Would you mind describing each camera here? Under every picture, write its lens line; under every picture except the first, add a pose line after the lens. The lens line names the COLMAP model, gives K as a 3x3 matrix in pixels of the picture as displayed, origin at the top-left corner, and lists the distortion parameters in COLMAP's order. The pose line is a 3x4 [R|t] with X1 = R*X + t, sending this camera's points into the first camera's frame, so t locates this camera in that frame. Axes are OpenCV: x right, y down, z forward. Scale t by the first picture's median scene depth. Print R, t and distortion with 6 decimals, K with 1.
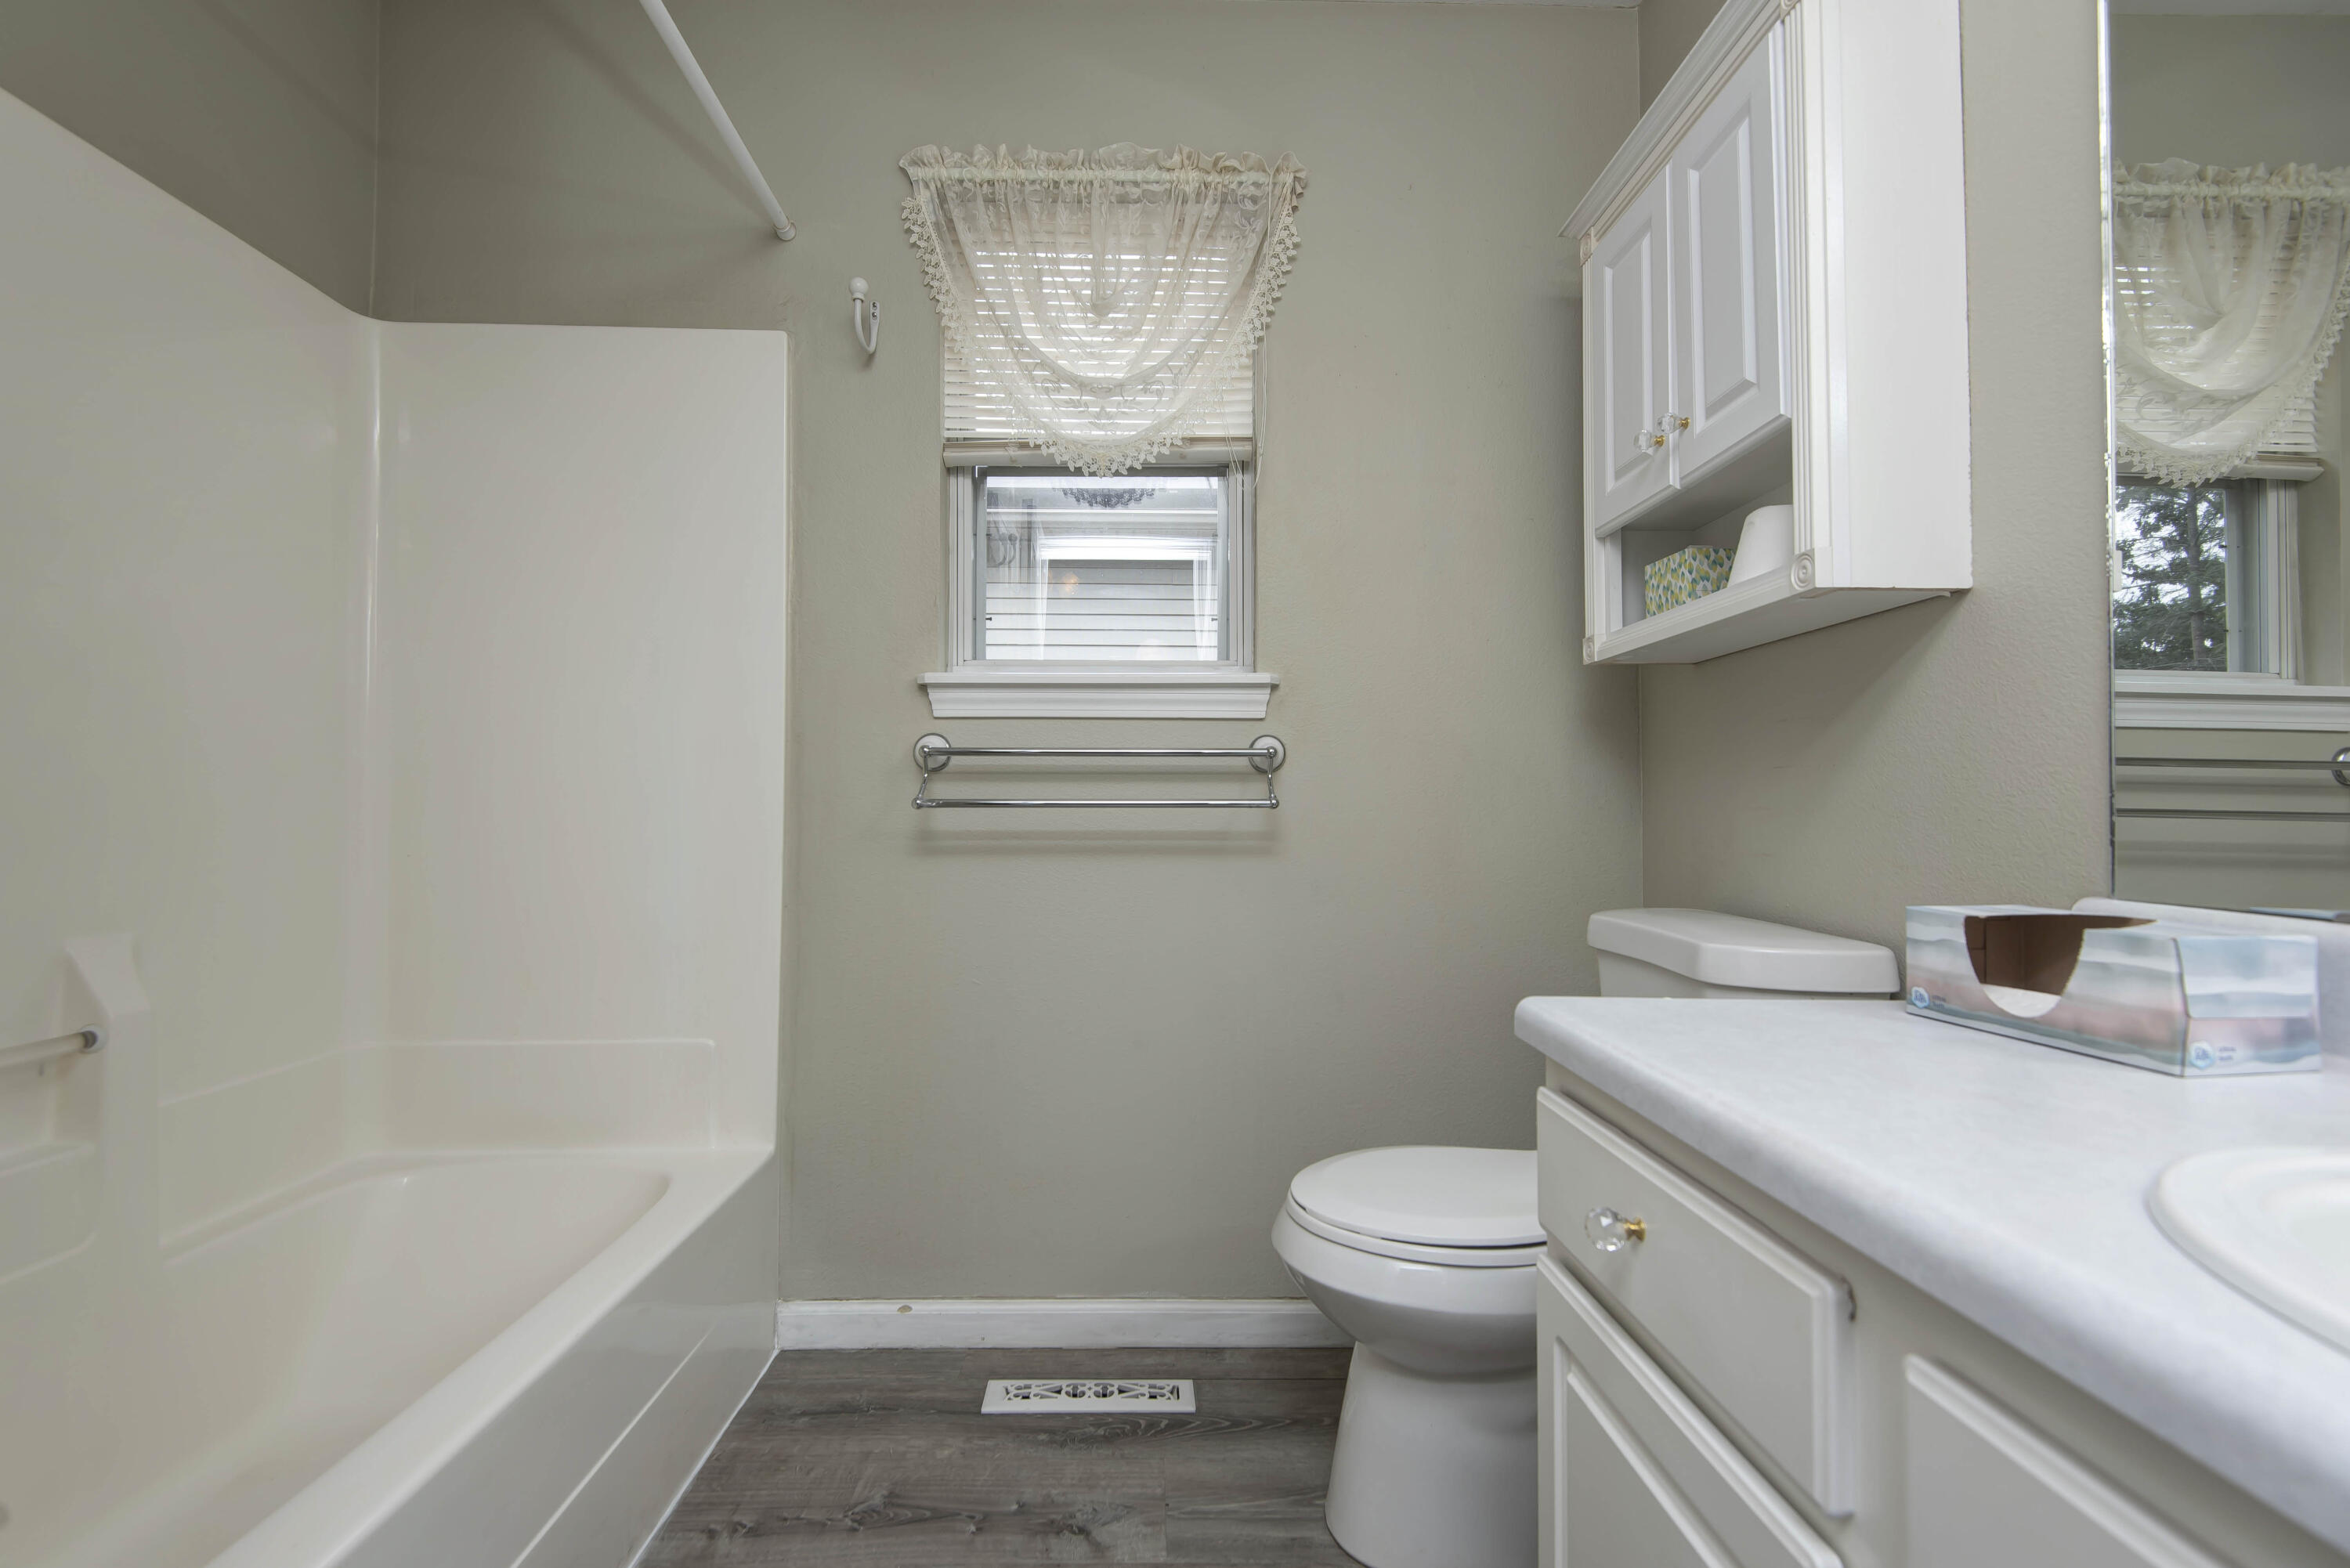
lens RADIAL K [[1104.5, 0, 1165.2], [0, 1104.5, 780.6], [0, 0, 1]] dist [0.019492, -0.008591]
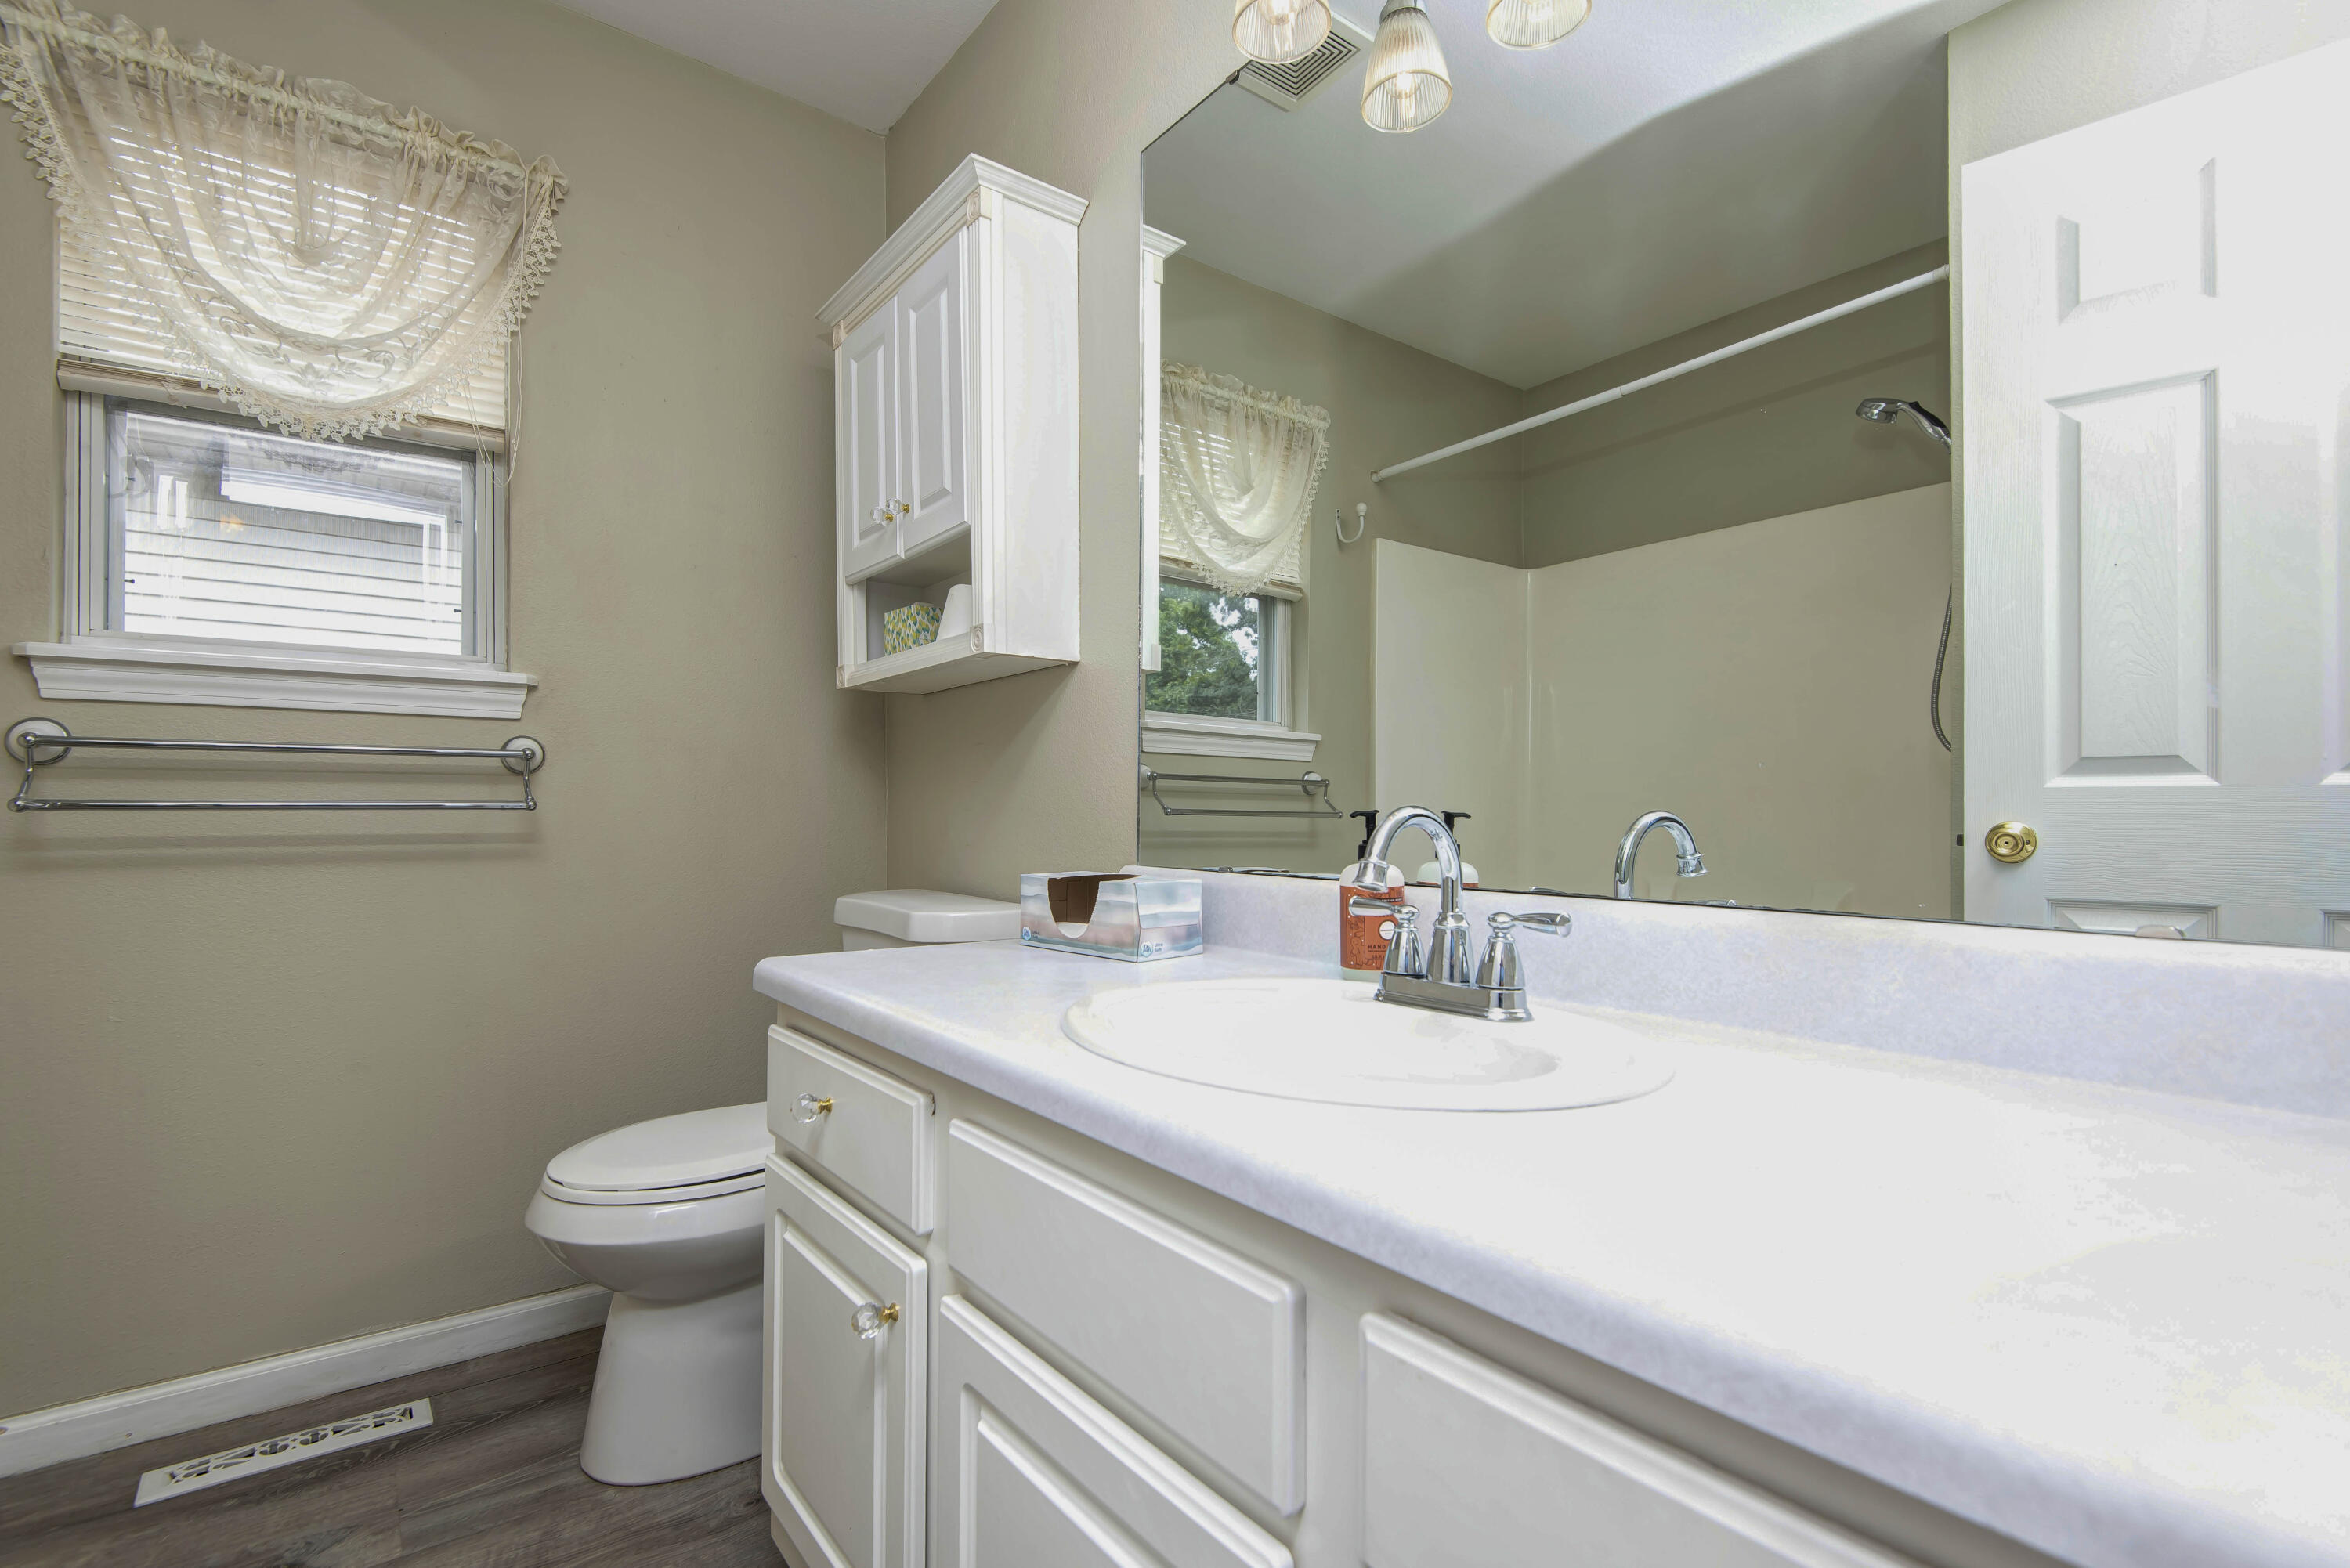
lens RADIAL K [[1104.5, 0, 1185.6], [0, 1104.5, 807.0], [0, 0, 1]] dist [0.019492, -0.008591]
pose [[0.807223, 0.001509, 0.590245, -0.018689], [-0.013485, 0.999783, 0.015886, -0.002443], [-0.590093, -0.020783, 0.807068, -0.176964]]
